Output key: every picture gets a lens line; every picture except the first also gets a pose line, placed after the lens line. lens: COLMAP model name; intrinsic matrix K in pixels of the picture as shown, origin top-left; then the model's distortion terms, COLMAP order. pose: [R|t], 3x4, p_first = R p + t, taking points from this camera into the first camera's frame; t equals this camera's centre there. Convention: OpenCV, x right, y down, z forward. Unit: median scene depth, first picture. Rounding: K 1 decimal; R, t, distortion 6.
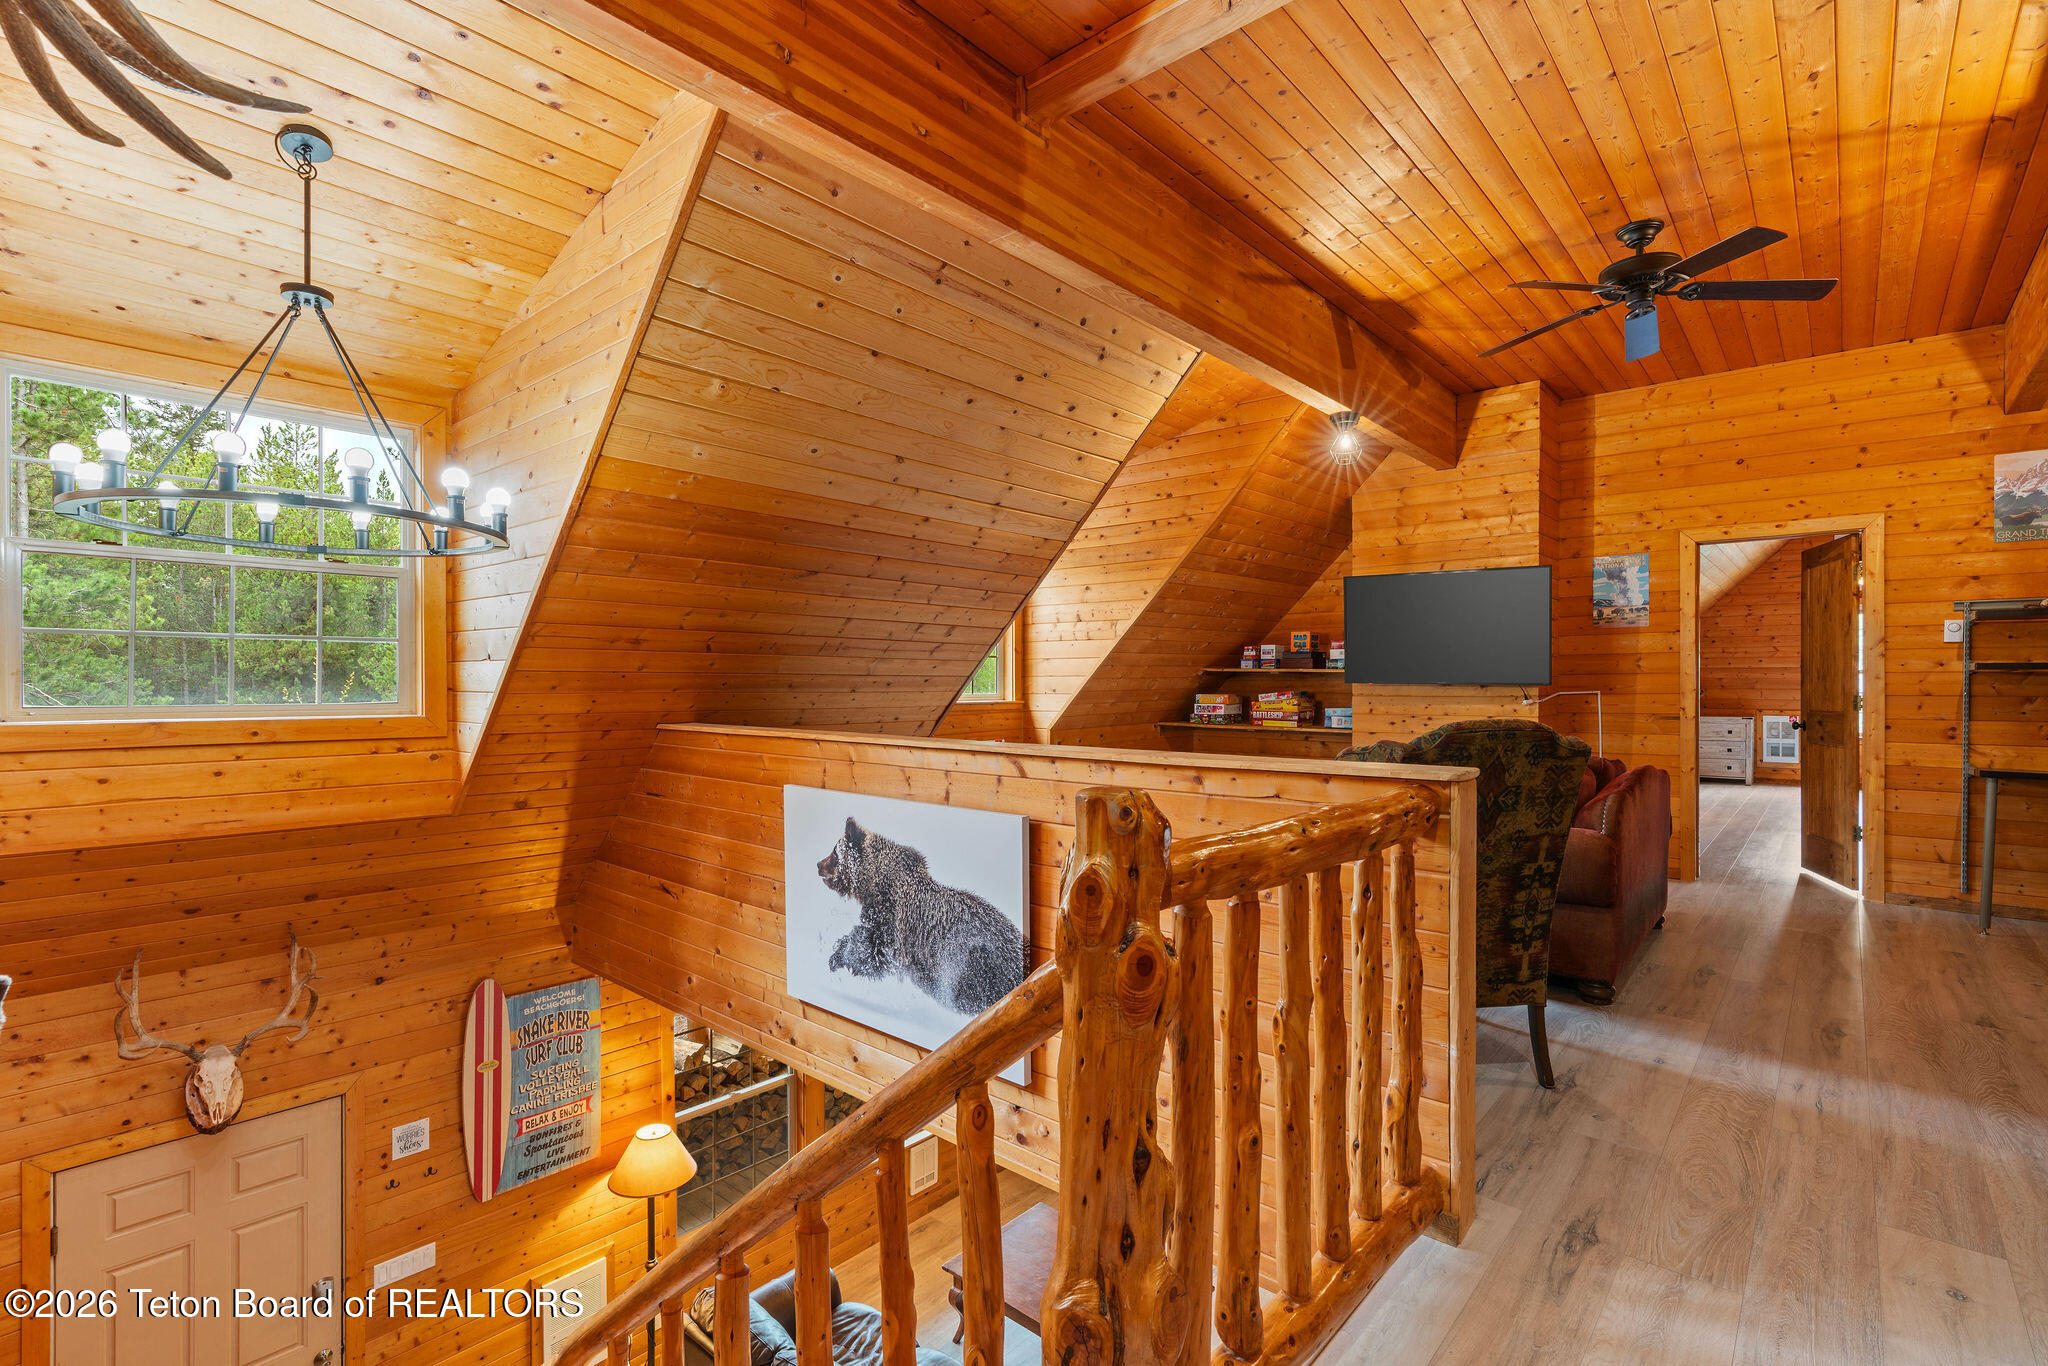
lens RADIAL K [[927.2, 0, 1029.6], [0, 927.2, 683.8], [0, 0, 1]] dist [-0.003860, -0.000209]
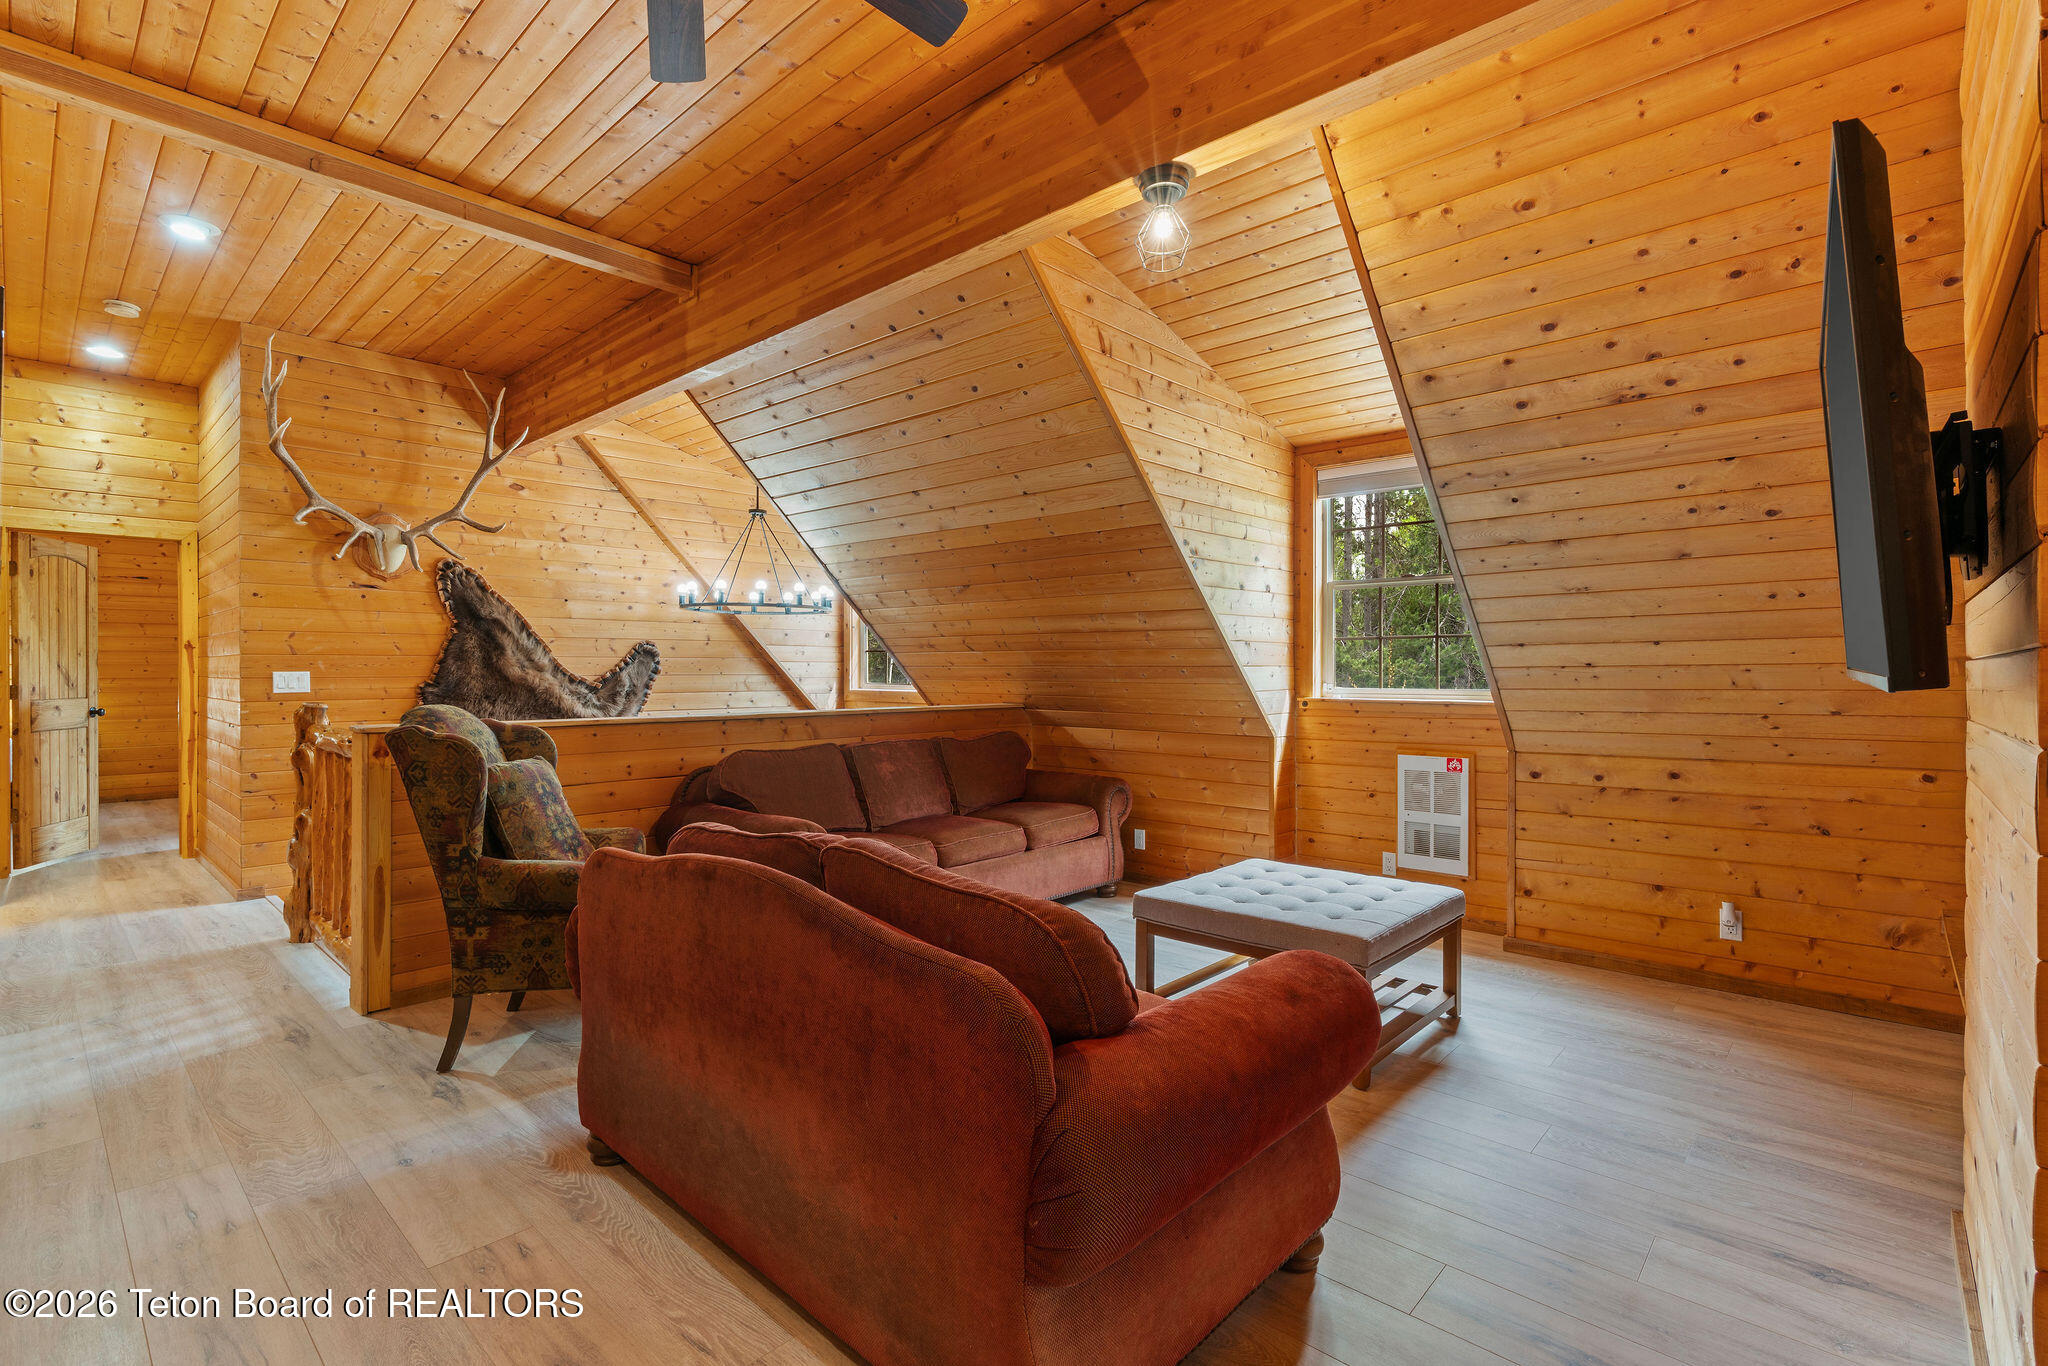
lens RADIAL K [[927.2, 0, 1025.3], [0, 927.2, 673.6], [0, 0, 1]] dist [-0.003860, -0.000209]
pose [[-0.017144, 0.002444, -0.999850, 2.141755], [0.000304, 0.999997, 0.002439, -0.009132], [0.999853, -0.000262, -0.017145, 2.270486]]
